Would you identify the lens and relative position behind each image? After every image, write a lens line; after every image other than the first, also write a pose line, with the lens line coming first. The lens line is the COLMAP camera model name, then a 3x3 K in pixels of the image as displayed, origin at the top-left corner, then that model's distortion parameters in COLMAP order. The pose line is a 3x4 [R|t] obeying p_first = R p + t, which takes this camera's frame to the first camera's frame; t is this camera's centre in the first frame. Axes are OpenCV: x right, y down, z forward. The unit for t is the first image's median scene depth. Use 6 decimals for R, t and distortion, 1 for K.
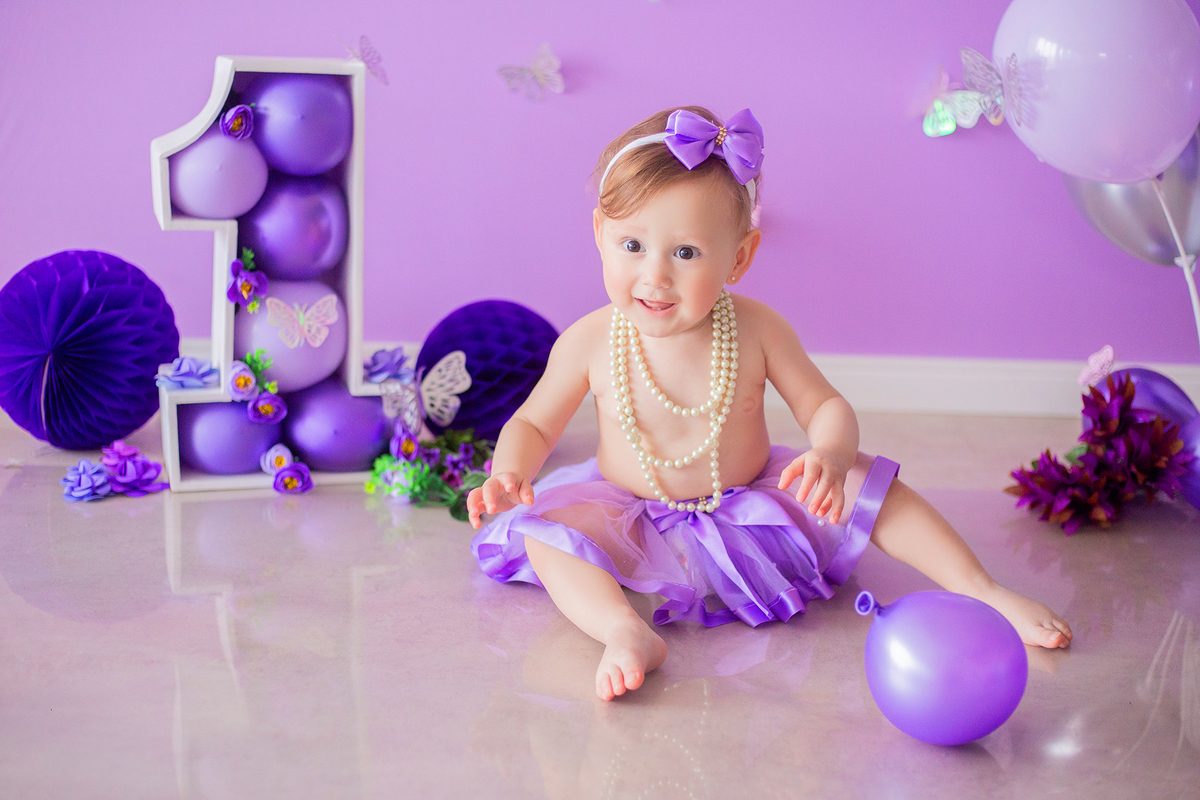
lens RADIAL K [[1731.5, 0, 576.4], [0, 1731.5, 412.8], [0, 0, 1]] dist [-0.129810, 0.000000]
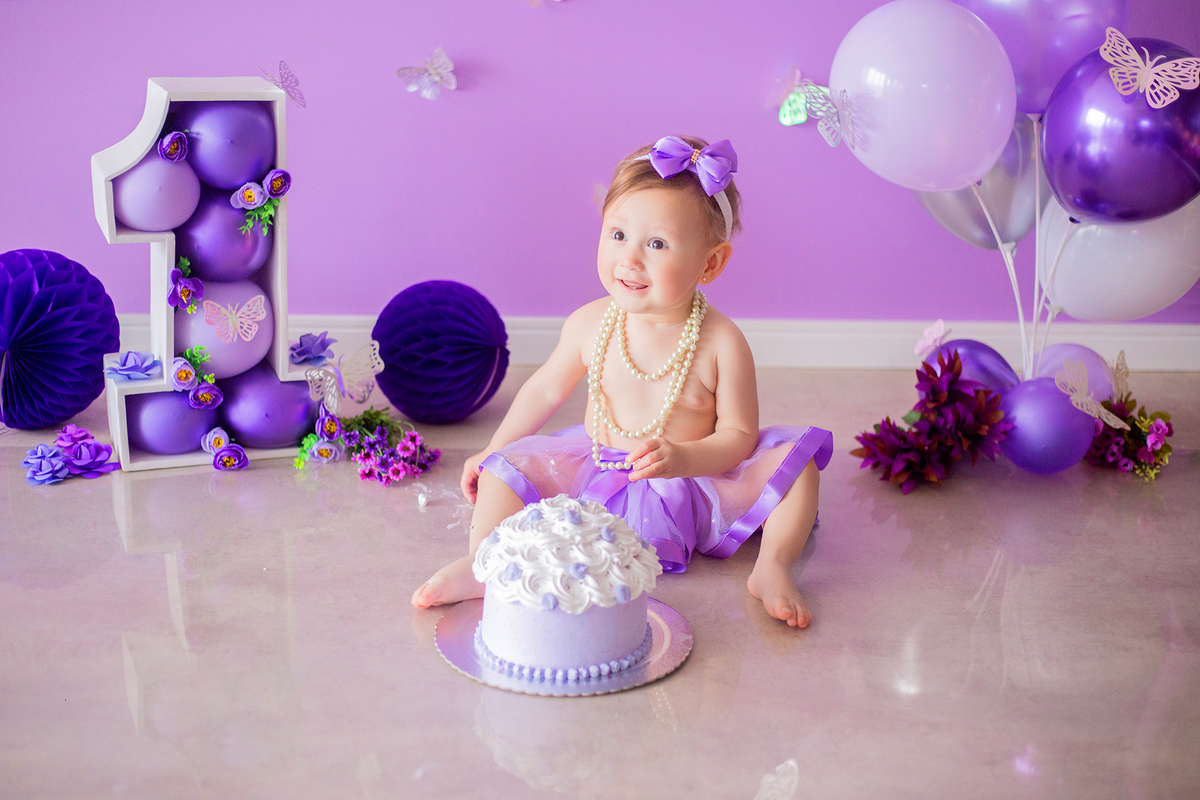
lens RADIAL K [[1671.0, 0, 573.7], [0, 1671.0, 409.2], [0, 0, 1]] dist [-0.131604, 0.000000]
pose [[0.996876, -0.023095, 0.075533, -0.021487], [0.017210, 0.996832, 0.077649, -0.074691], [-0.077087, -0.076107, 0.994115, -0.101028]]
